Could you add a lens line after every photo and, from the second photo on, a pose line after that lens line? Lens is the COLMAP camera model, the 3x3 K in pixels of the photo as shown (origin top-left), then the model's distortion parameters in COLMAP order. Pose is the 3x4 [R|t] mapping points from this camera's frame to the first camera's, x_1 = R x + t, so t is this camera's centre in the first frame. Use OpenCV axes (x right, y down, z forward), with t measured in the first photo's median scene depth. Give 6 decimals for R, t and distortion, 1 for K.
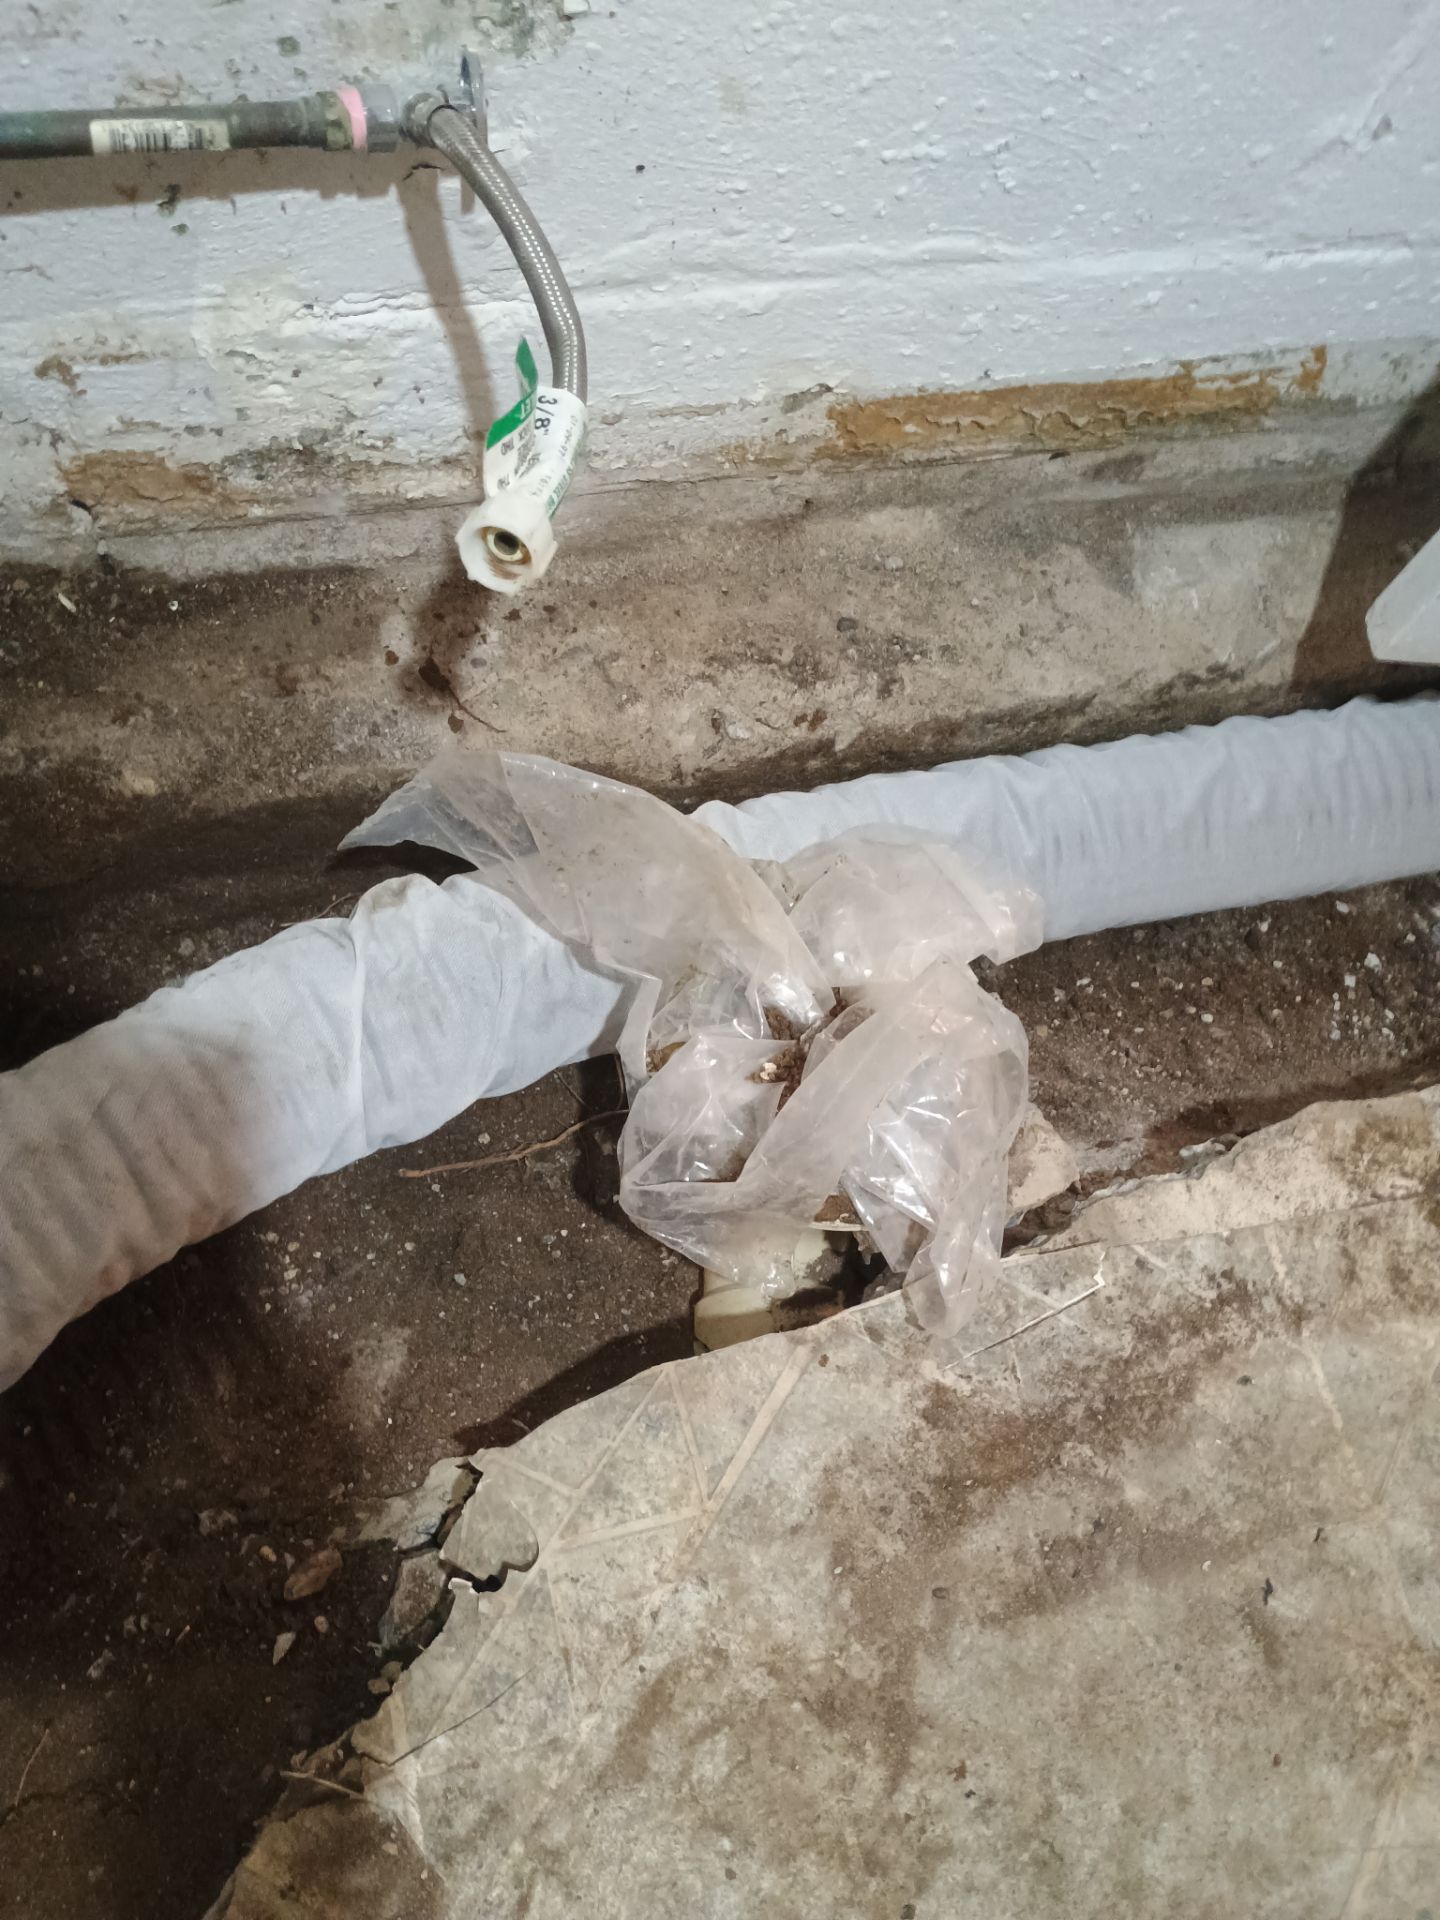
lens RADIAL K [[1651.0, 0, 698.9], [0, 1651.0, 992.5], [0, 0, 1]] dist [0.060666, -0.078890]
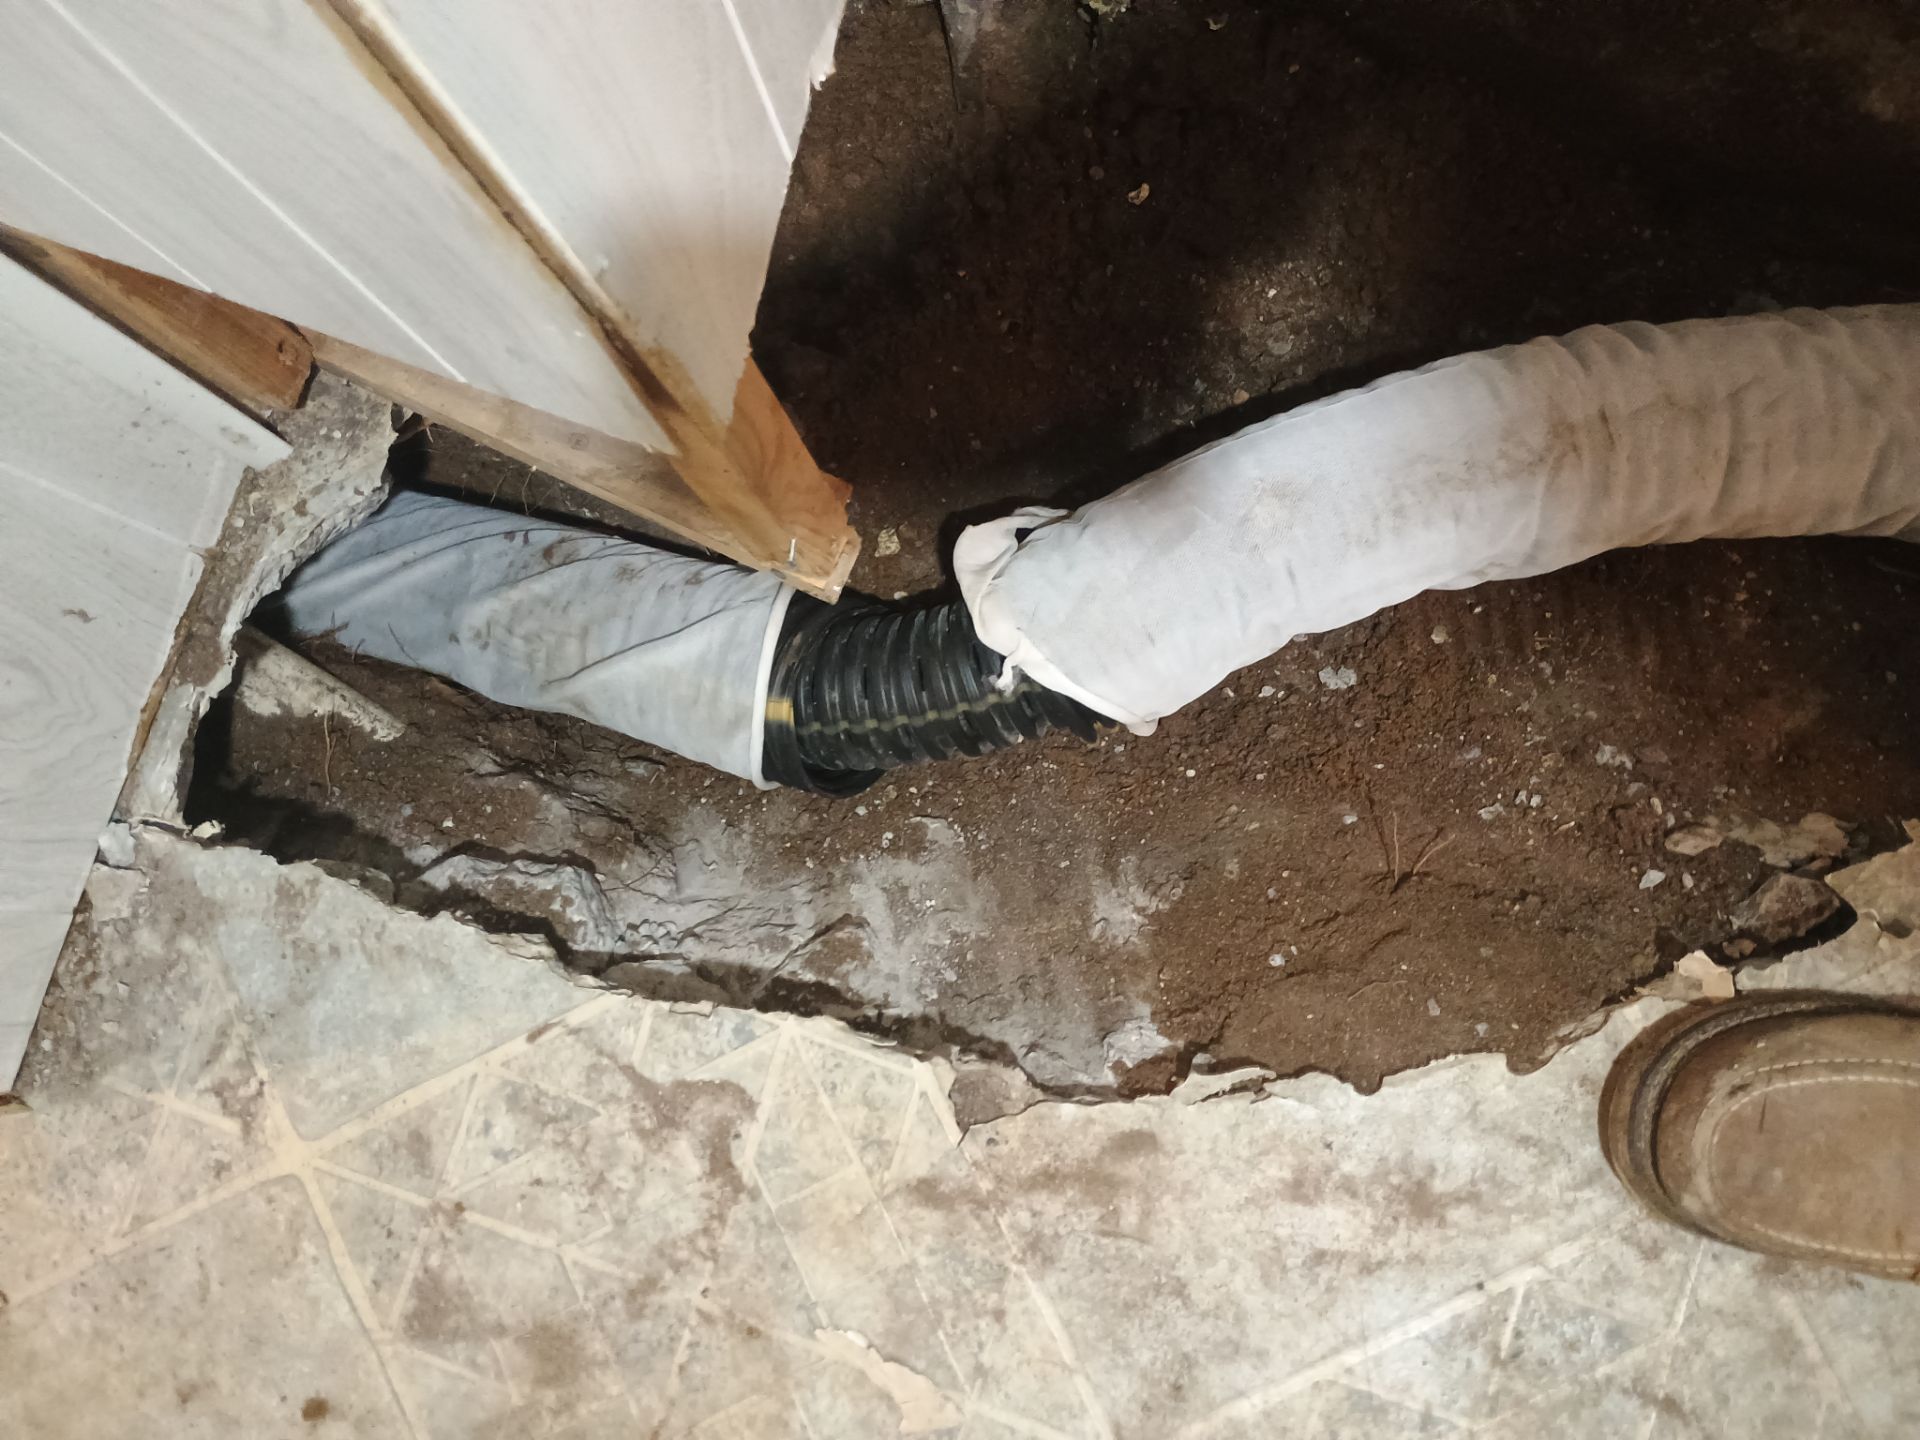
lens RADIAL K [[1651.0, 0, 986.4], [0, 1651.0, 754.5], [0, 0, 1]] dist [0.060666, -0.078890]
pose [[0.819824, 0.499430, -0.280106, -0.329826], [-0.413016, 0.854564, 0.314862, 0.132222], [0.396620, -0.142443, 0.906864, -0.231257]]
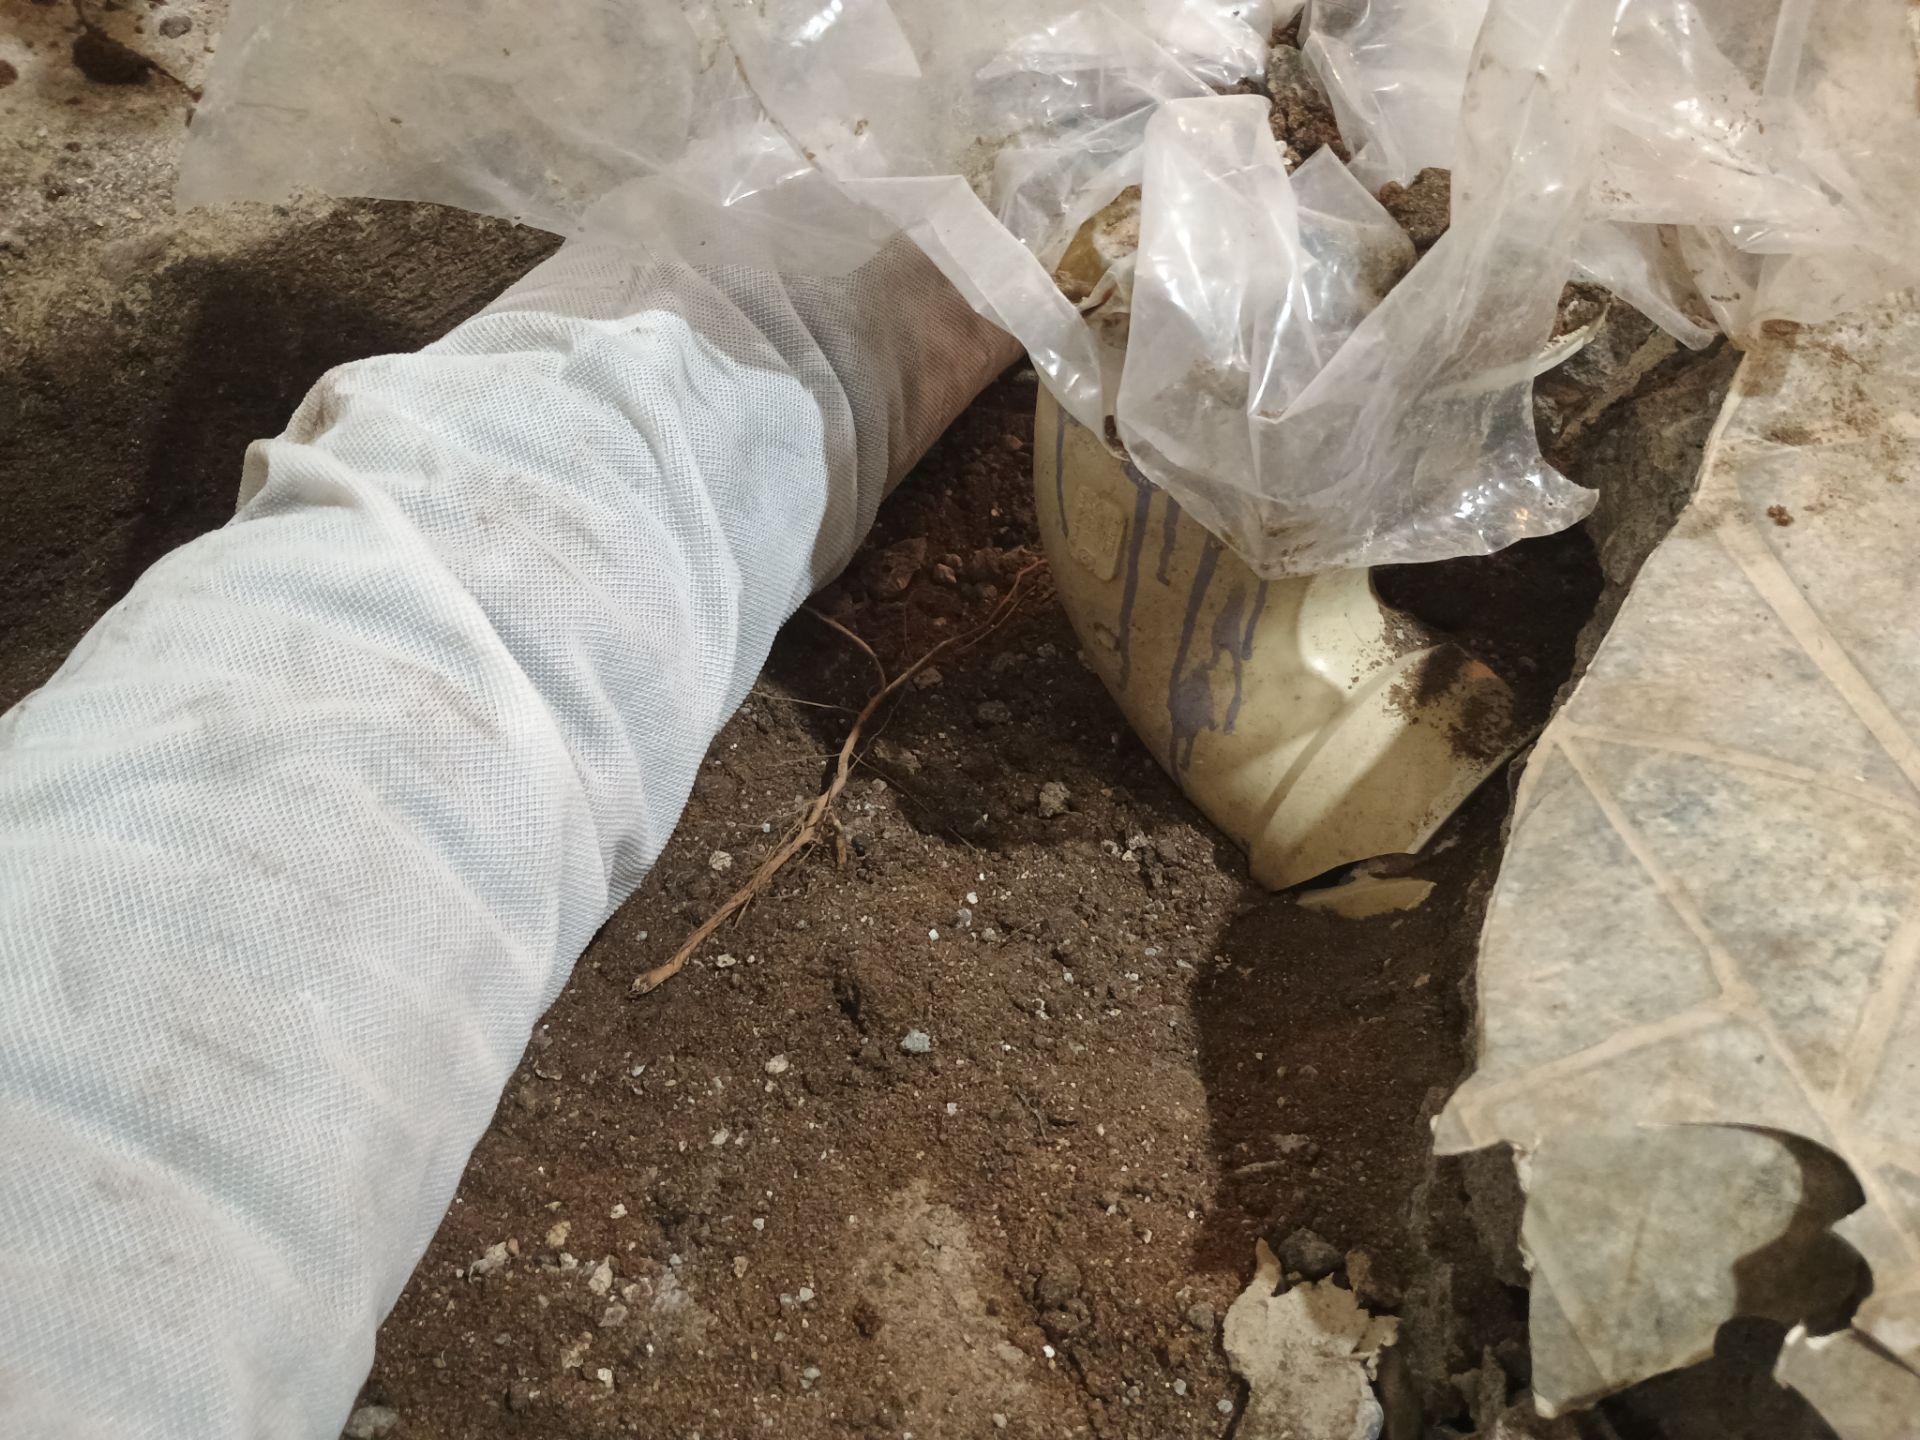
lens RADIAL K [[1651.0, 0, 953.0], [0, 1651.0, 726.4], [0, 0, 1]] dist [0.060666, -0.078890]
pose [[0.751516, -0.529882, 0.392999, -0.303360], [0.592385, 0.804194, -0.048496, 0.146427], [-0.290351, 0.269252, 0.918259, 0.616608]]
